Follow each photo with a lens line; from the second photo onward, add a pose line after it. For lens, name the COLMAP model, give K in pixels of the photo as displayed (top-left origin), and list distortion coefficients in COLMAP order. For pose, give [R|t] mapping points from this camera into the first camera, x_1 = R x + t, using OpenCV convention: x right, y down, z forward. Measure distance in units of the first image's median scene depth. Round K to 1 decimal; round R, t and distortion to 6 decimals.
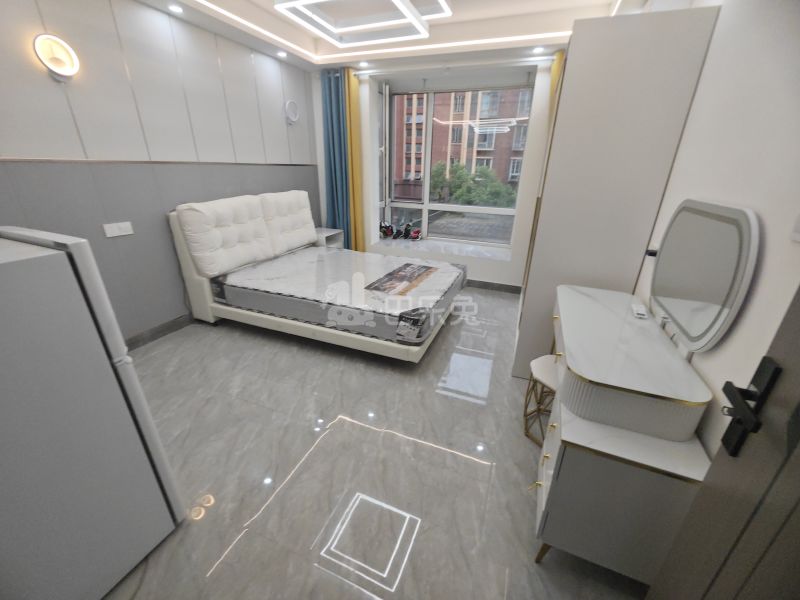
lens RADIAL K [[332.2, 0, 402.7], [0, 332.2, 303.5], [0, 0, 1]] dist [-0.002880, 0.003577]
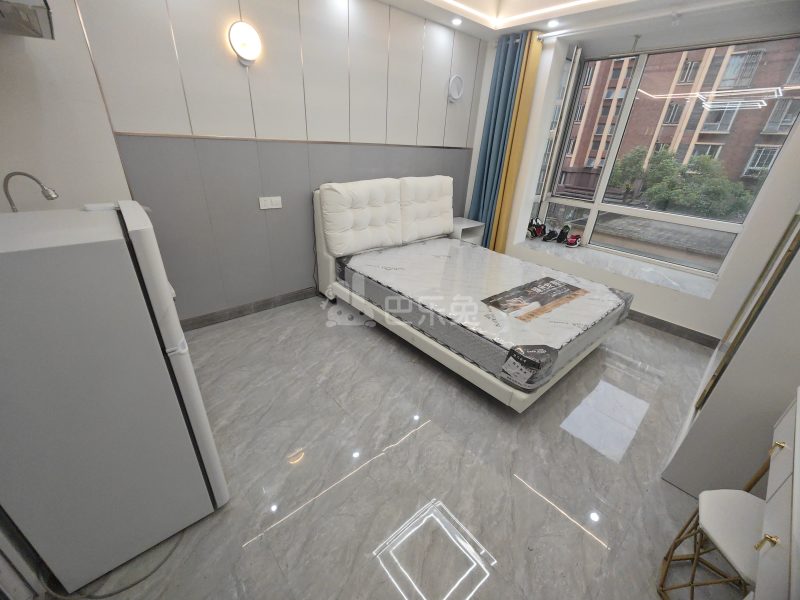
lens RADIAL K [[332.2, 0, 398.8], [0, 332.2, 306.0], [0, 0, 1]] dist [-0.002880, 0.003577]
pose [[0.888081, 0.226350, -0.400098, 0.028324], [-0.204549, 0.974037, 0.097017, -0.052167], [0.411670, -0.004319, 0.911323, 0.105245]]
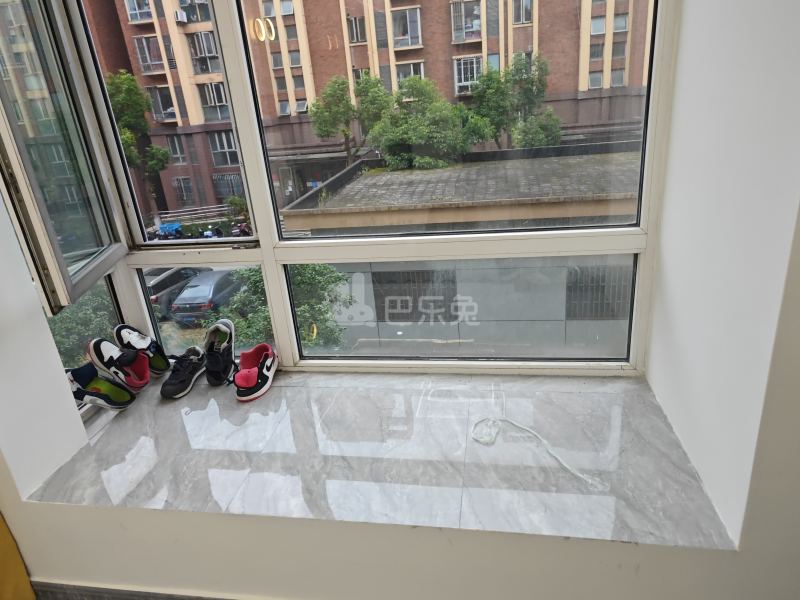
lens RADIAL K [[539.8, 0, 394.4], [0, 539.8, 299.5], [0, 0, 1]] dist [0.010249, 0.003290]
pose [[0.974211, -0.176449, 0.140638, 0.124870], [0.178607, 0.983917, -0.002772, -0.309754], [-0.137887, 0.027819, 0.990057, 0.755561]]
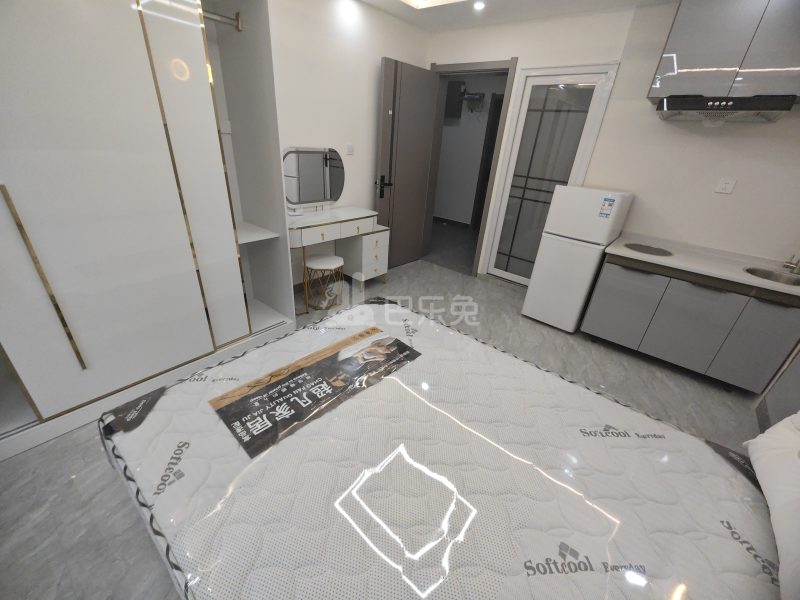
lens RADIAL K [[332.2, 0, 397.5], [0, 332.2, 300.4], [0, 0, 1]] dist [-0.002880, 0.003577]
pose [[-0.940549, -0.228699, 0.251124, -0.150557], [0.035813, 0.668453, 0.742892, -0.415045], [-0.337763, 0.707720, -0.620523, 0.962840]]
